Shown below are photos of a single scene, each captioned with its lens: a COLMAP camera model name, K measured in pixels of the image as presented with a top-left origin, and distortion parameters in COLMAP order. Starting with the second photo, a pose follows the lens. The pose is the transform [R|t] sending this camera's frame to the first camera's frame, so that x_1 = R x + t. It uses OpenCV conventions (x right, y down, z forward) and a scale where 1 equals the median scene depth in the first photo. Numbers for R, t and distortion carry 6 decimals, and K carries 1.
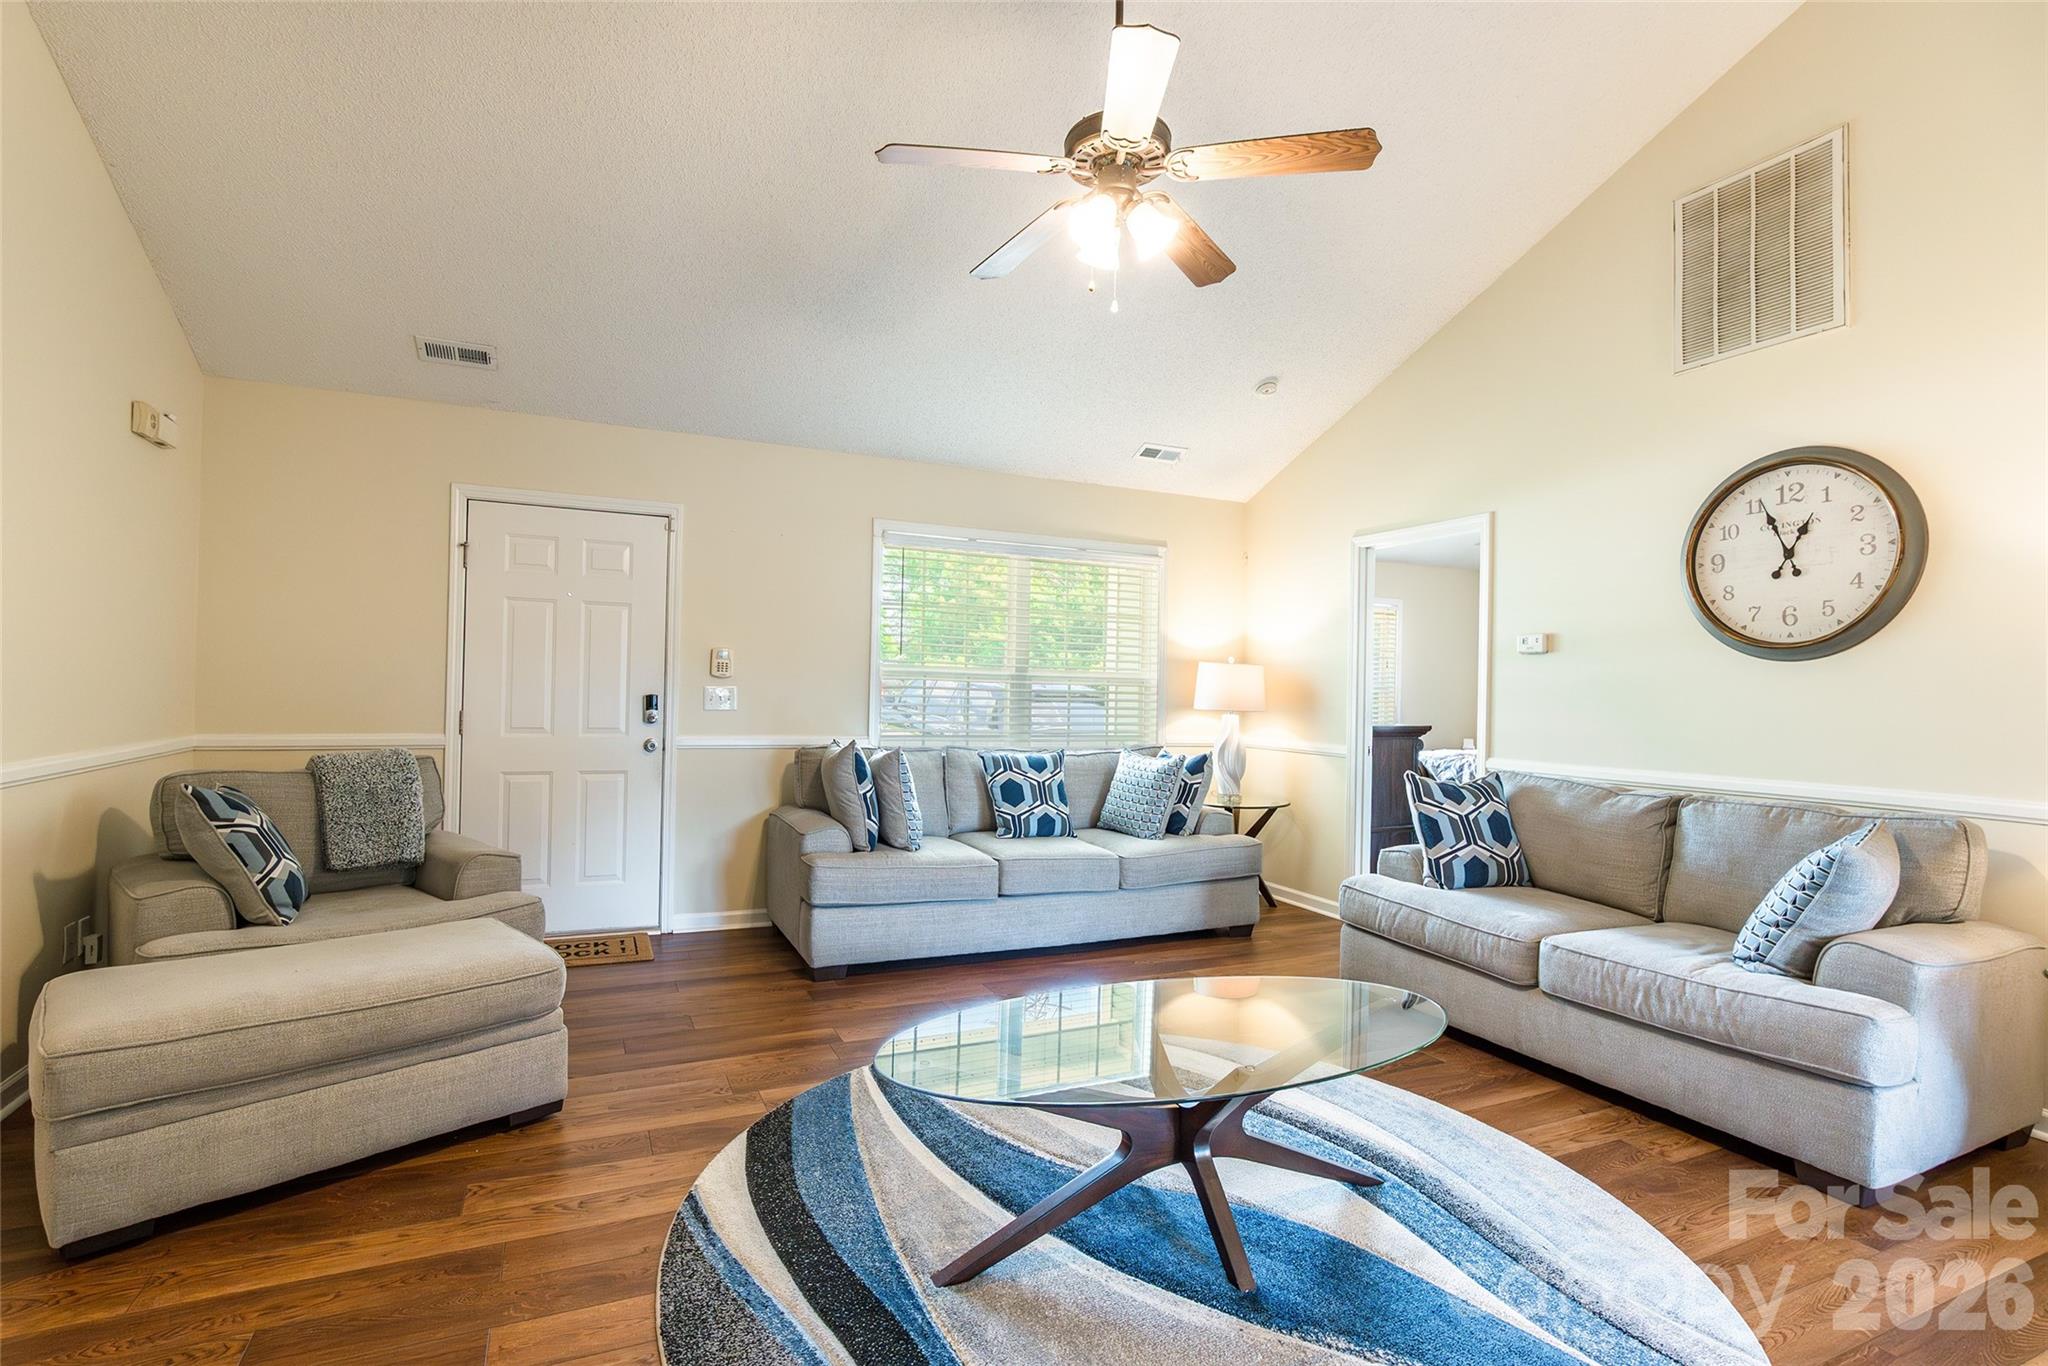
lens RADIAL K [[991.4, 0, 1060.5], [0, 991.4, 689.1], [0, 0, 1]] dist [-0.013132, -0.000163]
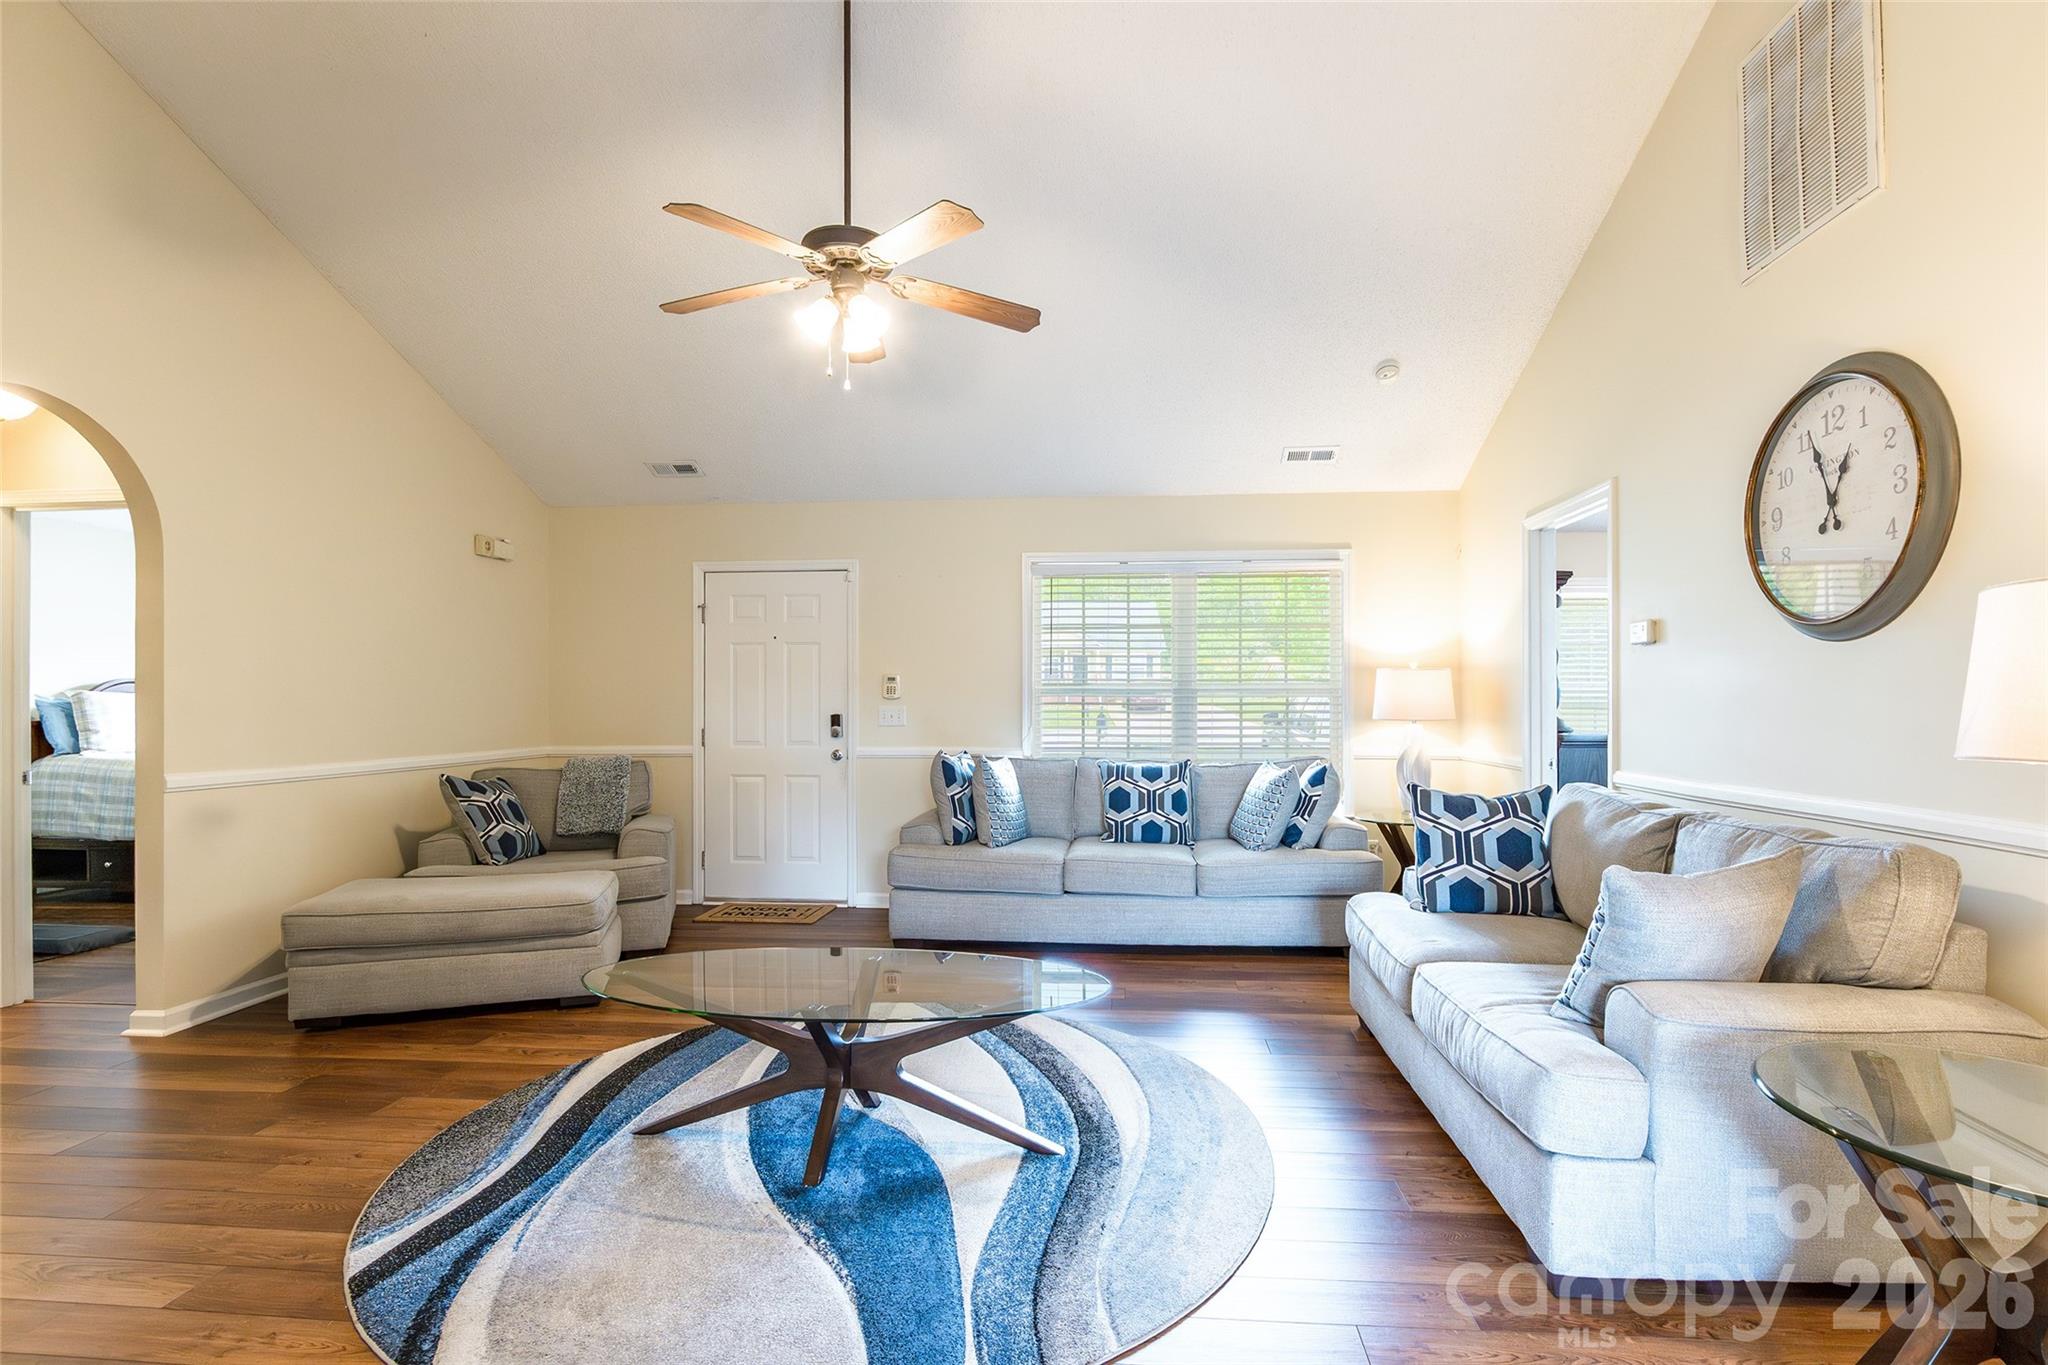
lens RADIAL K [[1044.9, 0, 1122.1], [0, 1044.9, 706.5], [0, 0, 1]] dist [-0.011381, -0.000589]
pose [[0.872978, -0.022724, -0.487229, 0.582122], [0.022514, 0.999727, -0.006287, 0.013232], [0.487239, -0.005481, 0.873251, 0.027663]]
